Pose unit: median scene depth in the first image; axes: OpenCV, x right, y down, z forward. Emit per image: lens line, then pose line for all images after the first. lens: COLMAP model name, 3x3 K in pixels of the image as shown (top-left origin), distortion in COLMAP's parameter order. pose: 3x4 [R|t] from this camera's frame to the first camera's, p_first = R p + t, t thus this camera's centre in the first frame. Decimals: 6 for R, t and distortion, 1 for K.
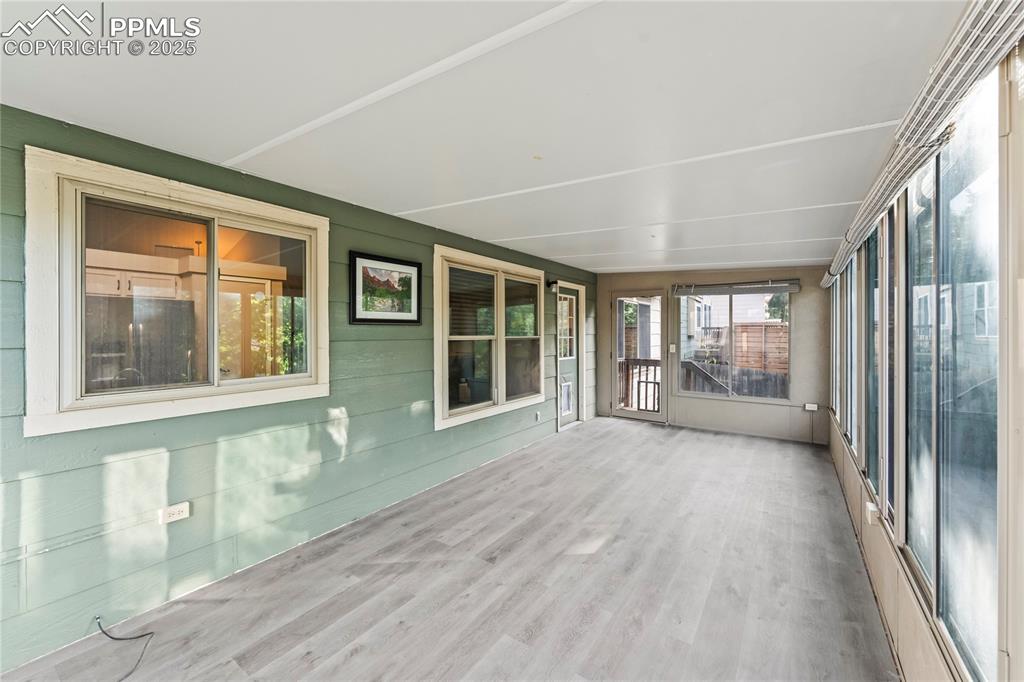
lens RADIAL K [[408.7, 0, 510.1], [0, 408.7, 338.2], [0, 0, 1]] dist [0.000216, -0.000061]
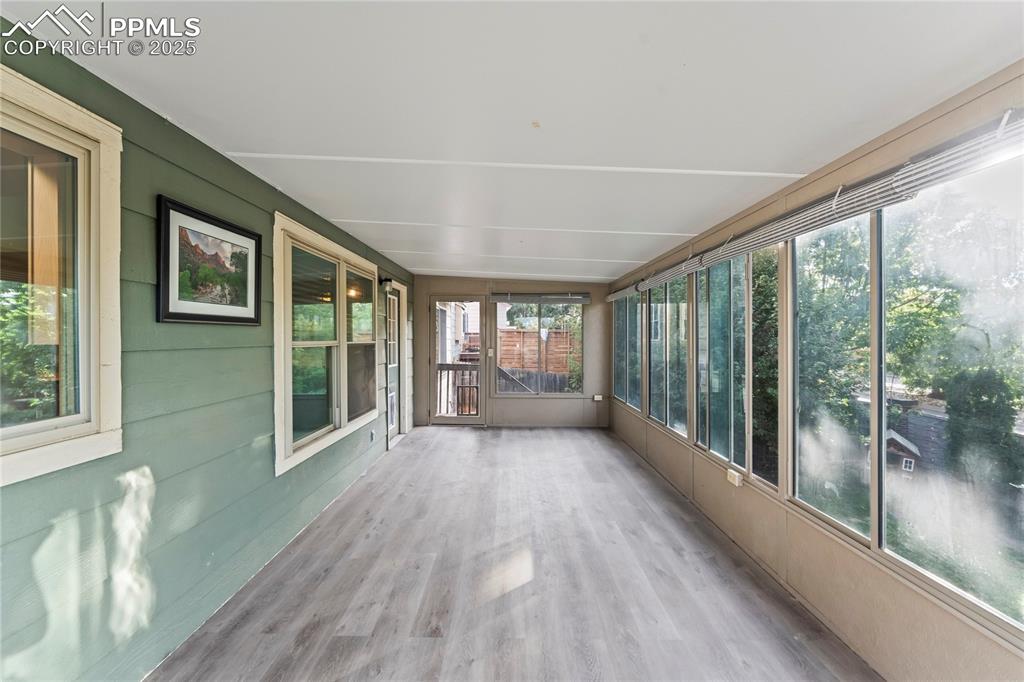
lens RADIAL K [[406.5, 0, 505.6], [0, 406.5, 340.7], [0, 0, 1]] dist [-0.000523, -0.000265]
pose [[0.827913, -0.004578, 0.560838, -0.262992], [0.008269, 0.999958, -0.004044, -0.001247], [-0.560796, 0.007985, 0.827916, 0.211277]]
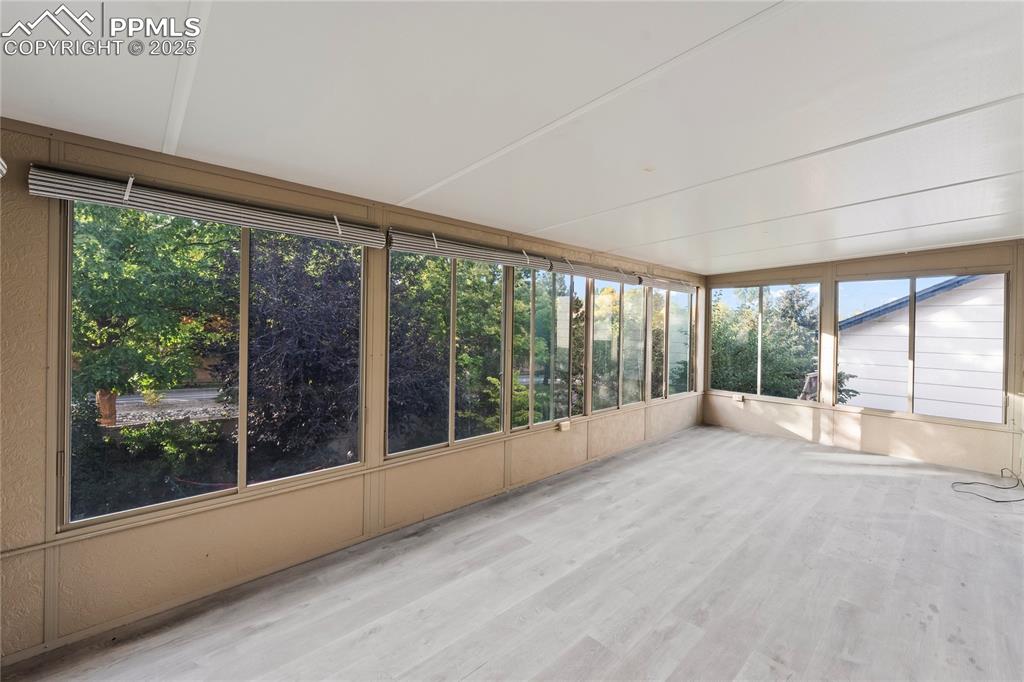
lens RADIAL K [[406.5, 0, 505.6], [0, 406.5, 340.7], [0, 0, 1]] dist [-0.000523, -0.000265]
pose [[-0.972356, -0.023708, 0.232298, 0.451504], [-0.012877, 0.998763, 0.048030, -0.030450], [-0.233149, 0.043711, -0.971458, 1.763843]]
